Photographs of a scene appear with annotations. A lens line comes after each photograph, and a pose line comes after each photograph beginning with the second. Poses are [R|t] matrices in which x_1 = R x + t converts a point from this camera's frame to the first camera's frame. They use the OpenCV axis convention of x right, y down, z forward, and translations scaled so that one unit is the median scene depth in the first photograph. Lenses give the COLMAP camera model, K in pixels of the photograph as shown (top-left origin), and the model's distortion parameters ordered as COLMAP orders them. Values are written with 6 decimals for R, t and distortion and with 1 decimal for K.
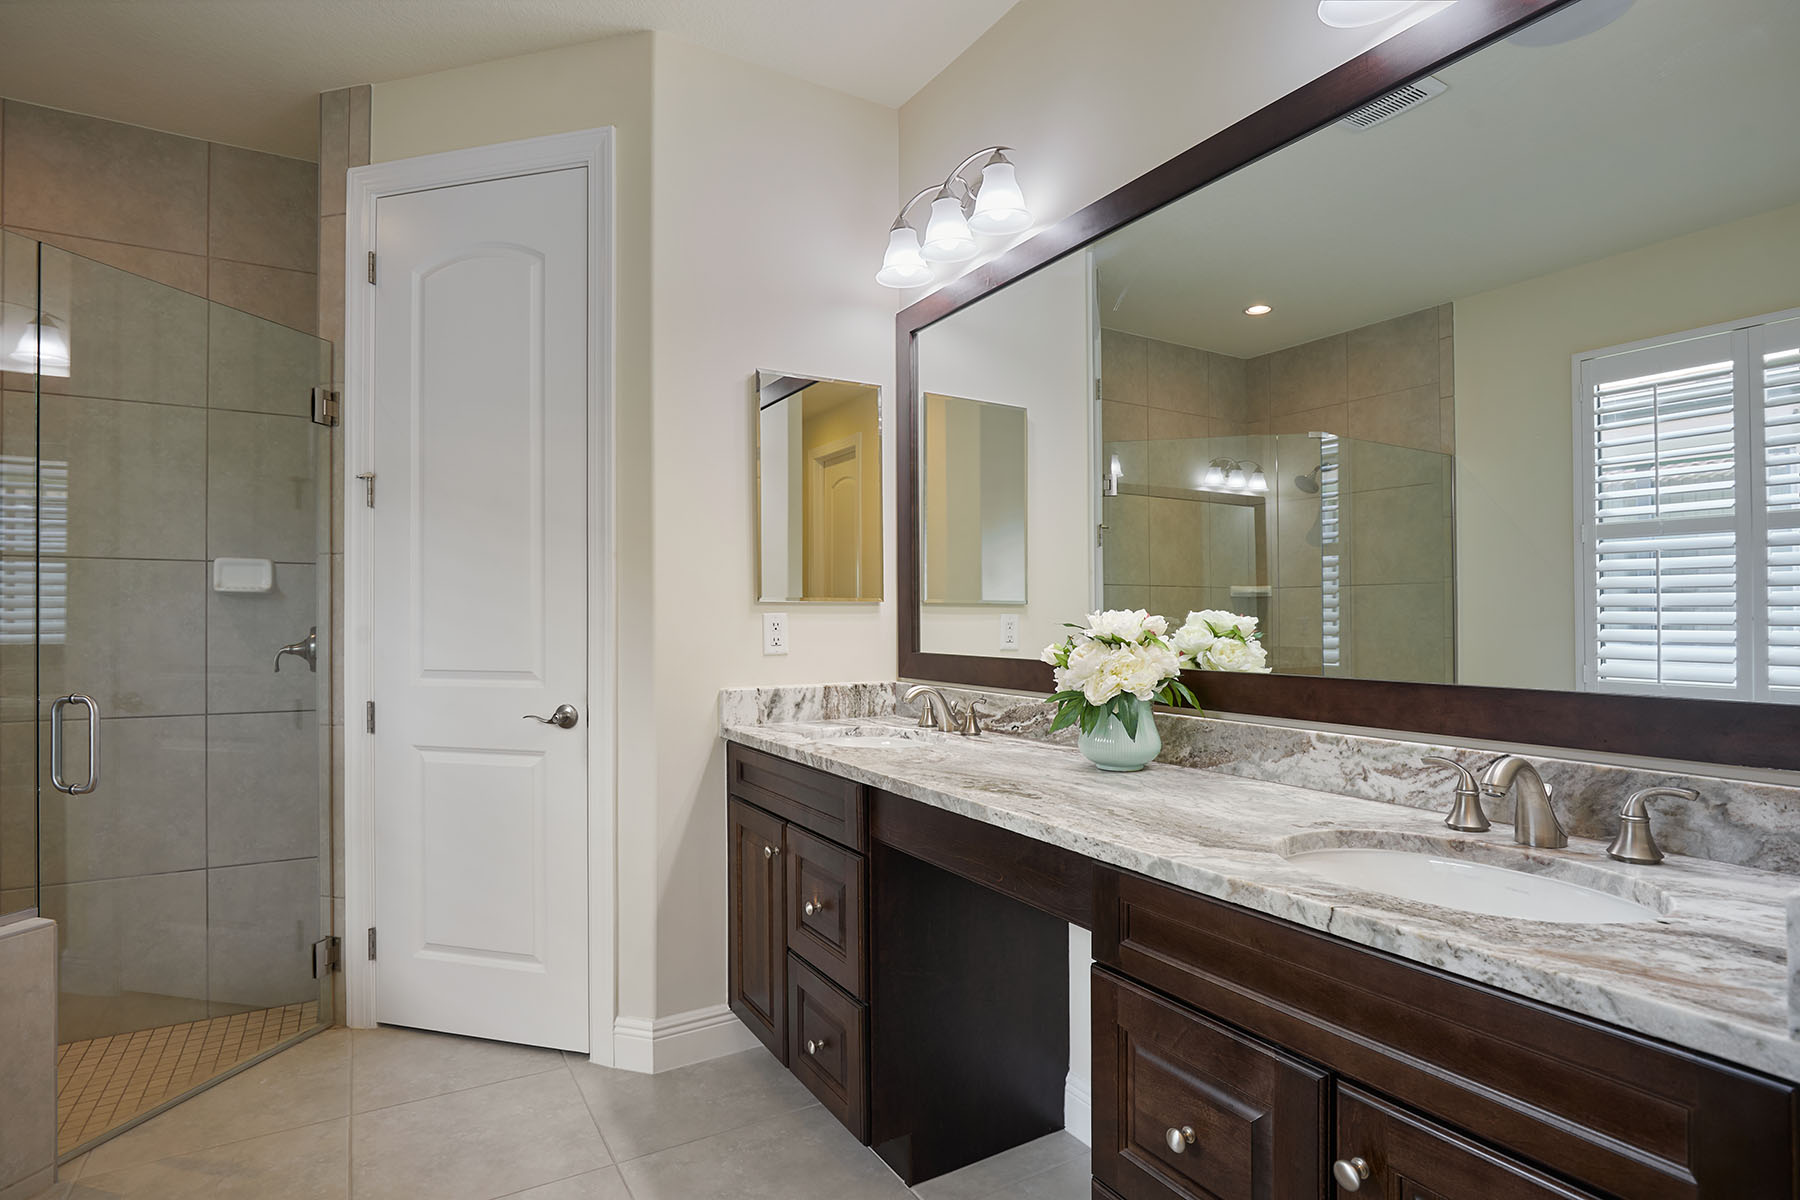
lens RADIAL K [[940.8, 0, 900.0], [0, 940.8, 600.0], [0, 0, 1]] dist [-0.019503, 0.002518]
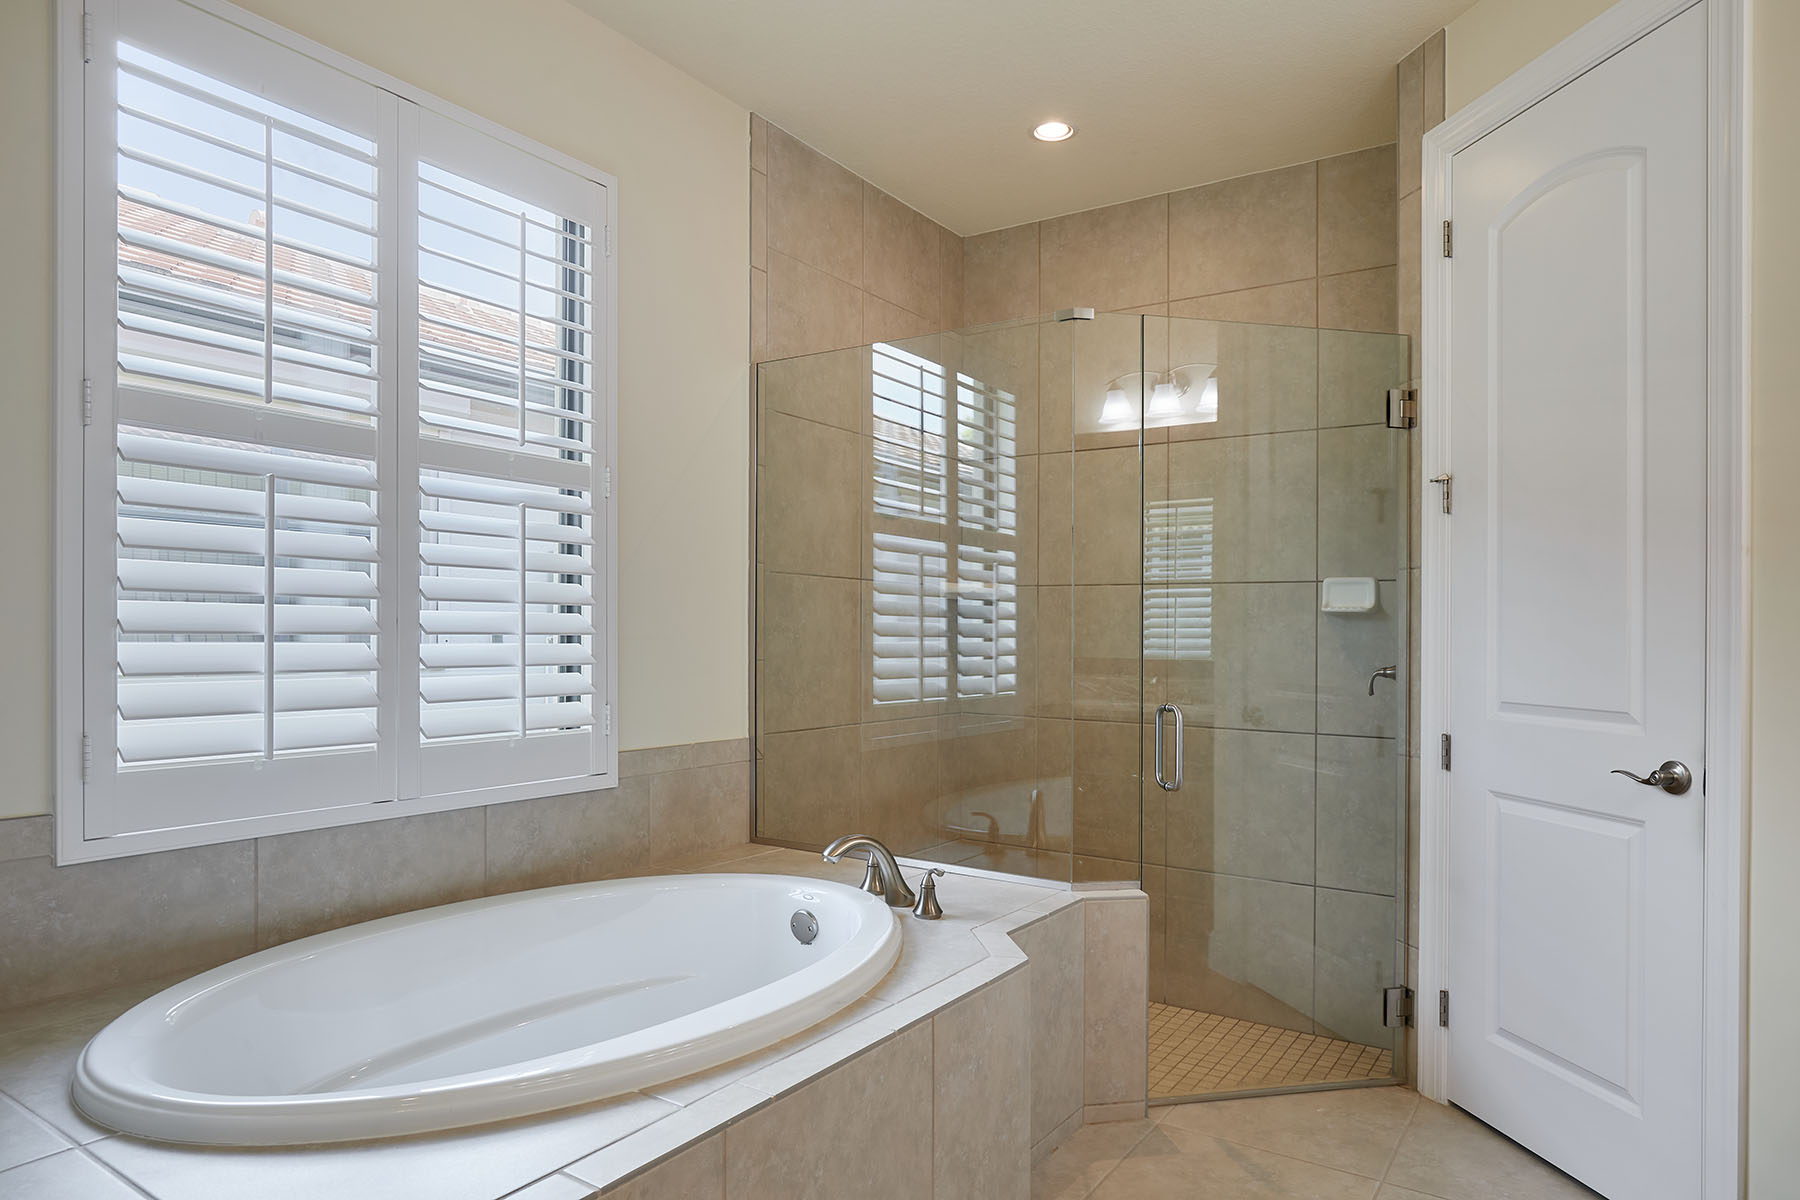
lens RADIAL K [[1094.6, 0, 896.5], [0, 1094.6, 638.7], [0, 0, 1]] dist [-0.002177, 0.000216]
pose [[0.424493, 0.008714, -0.905389, 0.146227], [0.007536, 0.999885, 0.013157, 0.000918], [0.905400, -0.012408, 0.424378, 0.094057]]
